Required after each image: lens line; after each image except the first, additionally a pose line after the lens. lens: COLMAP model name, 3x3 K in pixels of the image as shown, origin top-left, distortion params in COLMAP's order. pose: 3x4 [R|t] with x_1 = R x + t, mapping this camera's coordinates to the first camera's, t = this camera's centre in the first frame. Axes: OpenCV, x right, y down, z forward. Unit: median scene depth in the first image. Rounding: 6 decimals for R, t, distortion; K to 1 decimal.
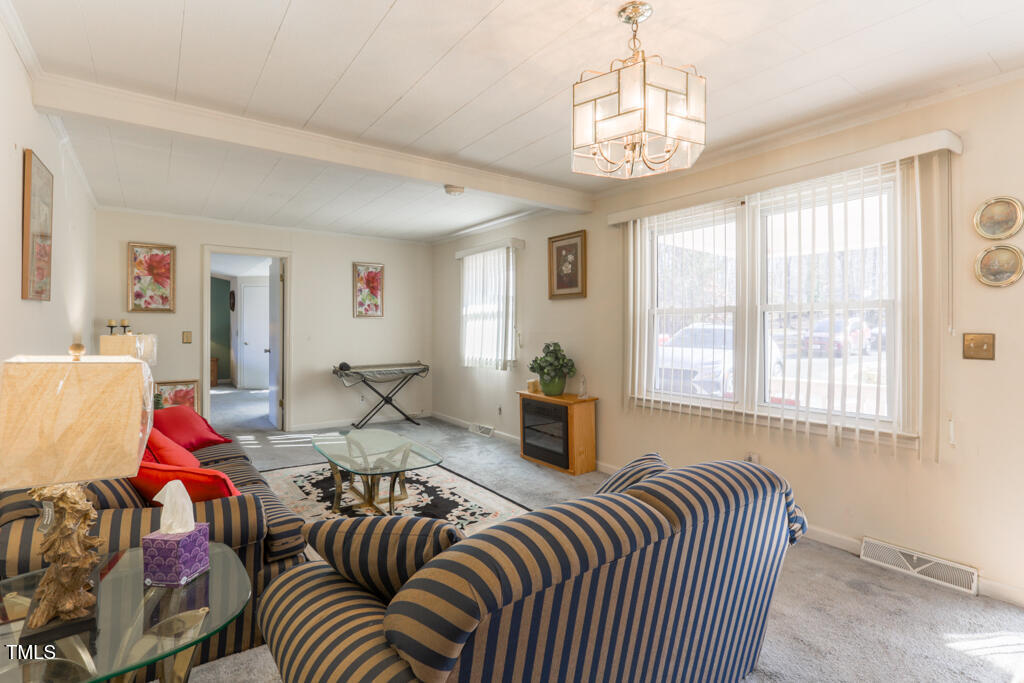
lens RADIAL K [[495.5, 0, 511.7], [0, 495.5, 328.6], [0, 0, 1]] dist [-0.000730, -0.000087]
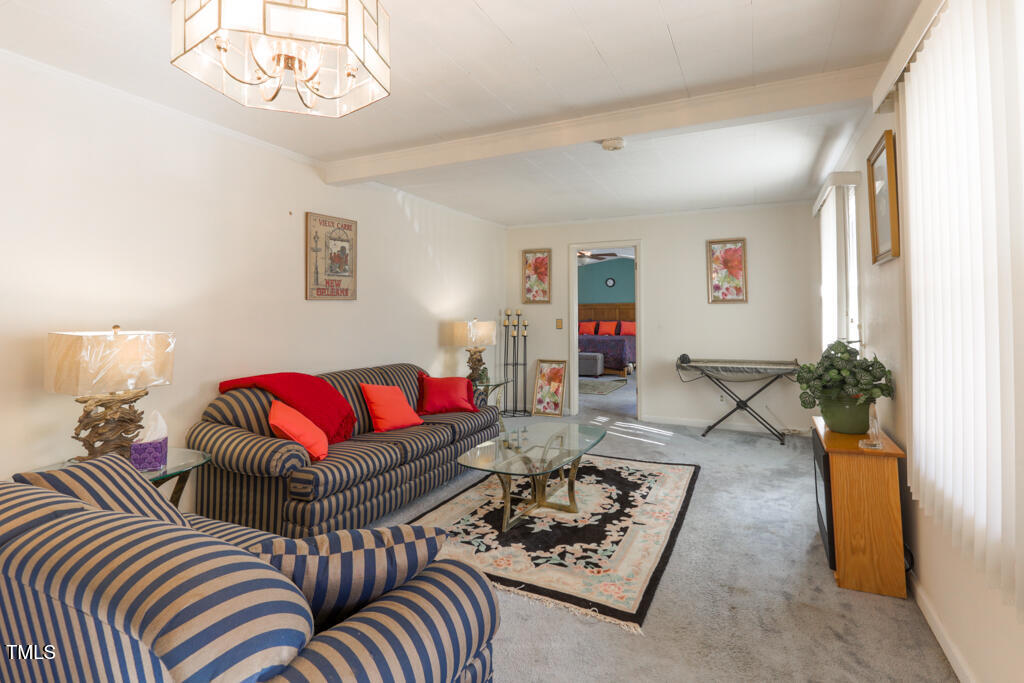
lens RADIAL K [[505.6, 0, 512.0], [0, 505.6, 300.8], [0, 0, 1]] dist [-0.000593, -0.000336]
pose [[0.469711, -0.029797, -0.882317, 0.452769], [0.002122, 0.999465, -0.032624, 0.001520], [0.882818, 0.013452, 0.469523, 0.419010]]
